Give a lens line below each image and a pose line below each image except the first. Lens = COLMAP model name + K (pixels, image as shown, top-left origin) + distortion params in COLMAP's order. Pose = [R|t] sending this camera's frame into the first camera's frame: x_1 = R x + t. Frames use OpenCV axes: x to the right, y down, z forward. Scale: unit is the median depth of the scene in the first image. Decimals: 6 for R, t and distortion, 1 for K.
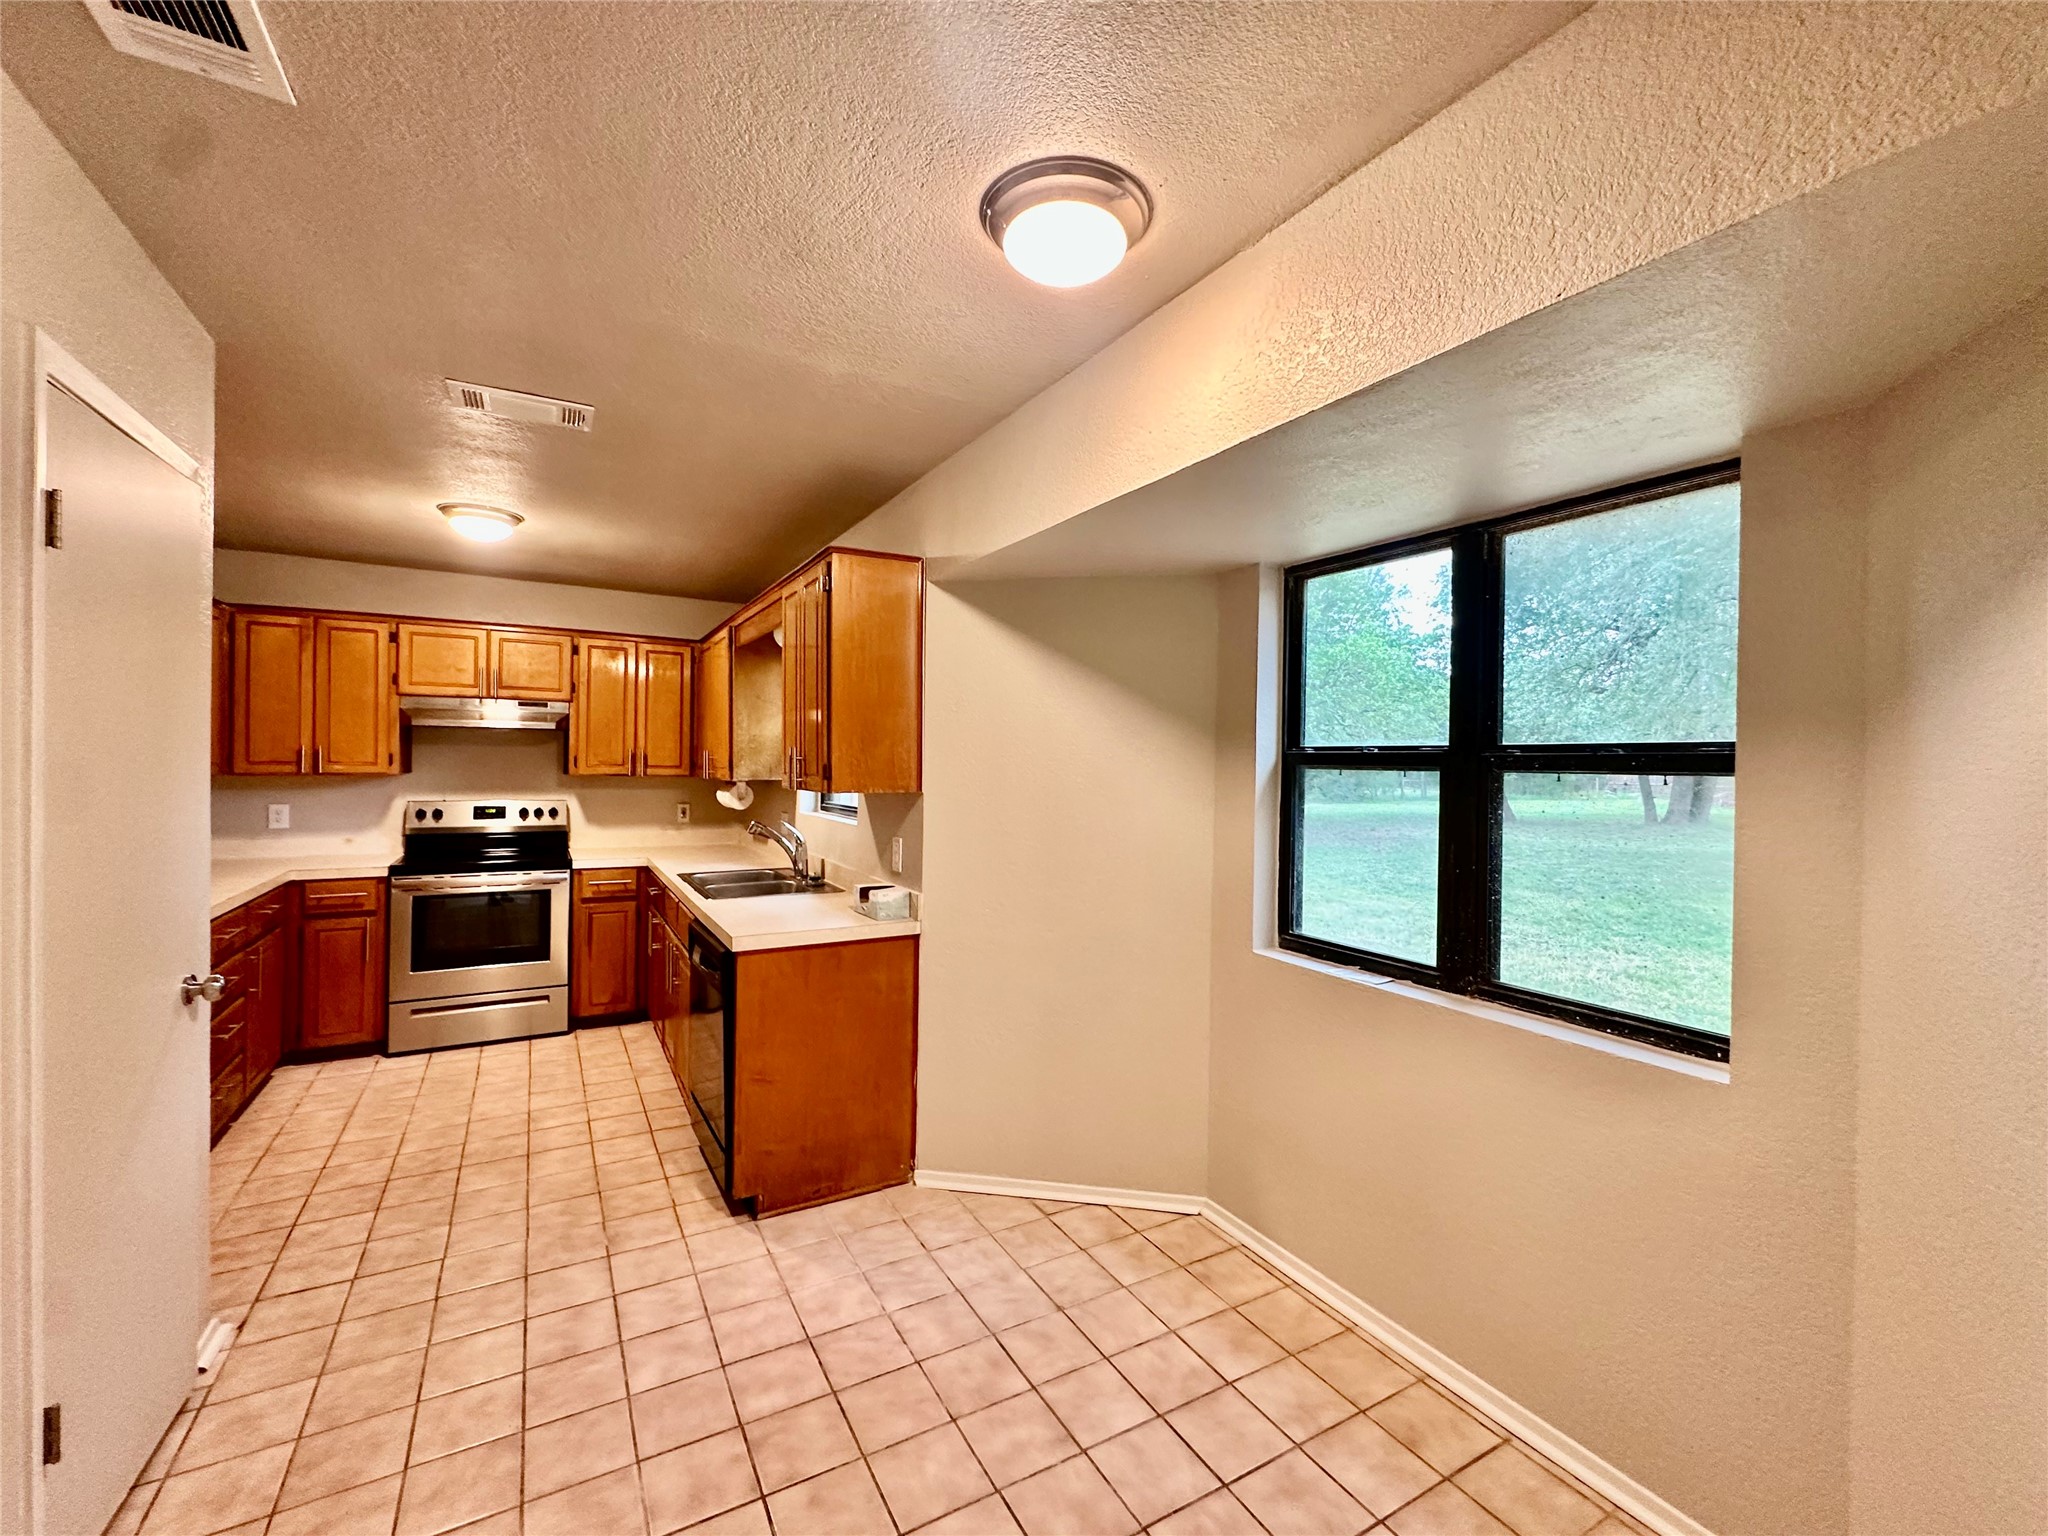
lens RADIAL K [[843.5, 0, 1024.0], [0, 843.5, 768.0], [0, 0, 1]] dist [-0.004124, -0.000243]
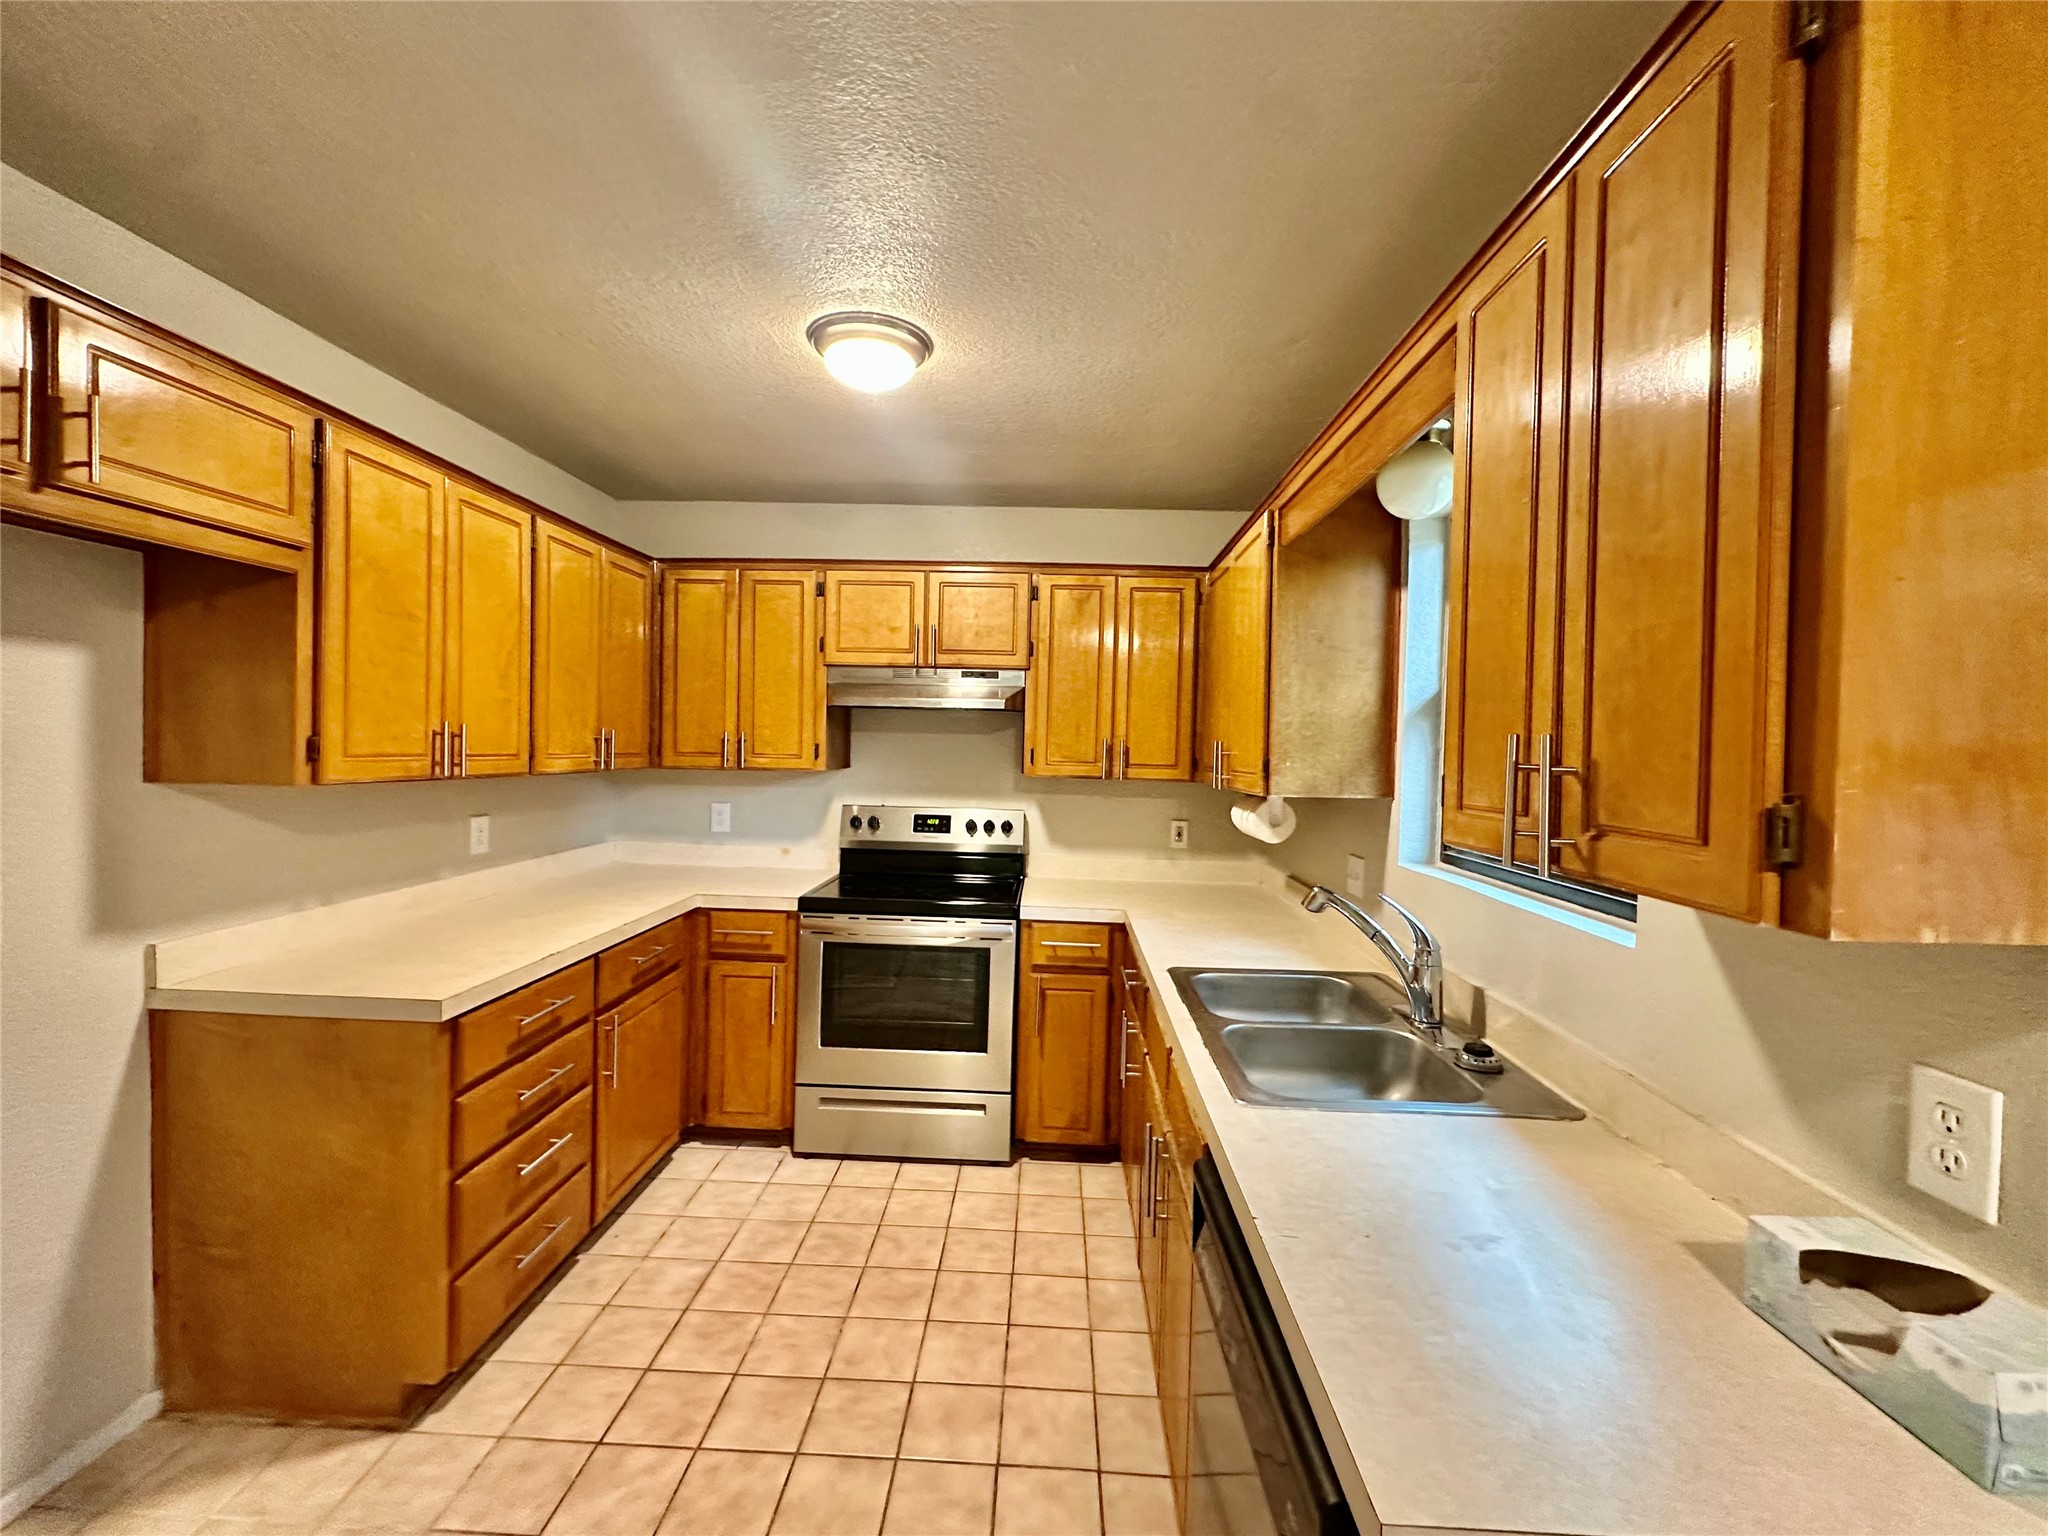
lens RADIAL K [[840.2, 0, 1021.9], [0, 840.2, 767.4], [0, 0, 1]] dist [0.000165, -0.000336]
pose [[0.844812, 0.021701, -0.534624, -0.182751], [-0.015626, 0.999752, 0.015889, -0.010012], [0.534836, -0.005070, 0.844941, 0.439769]]
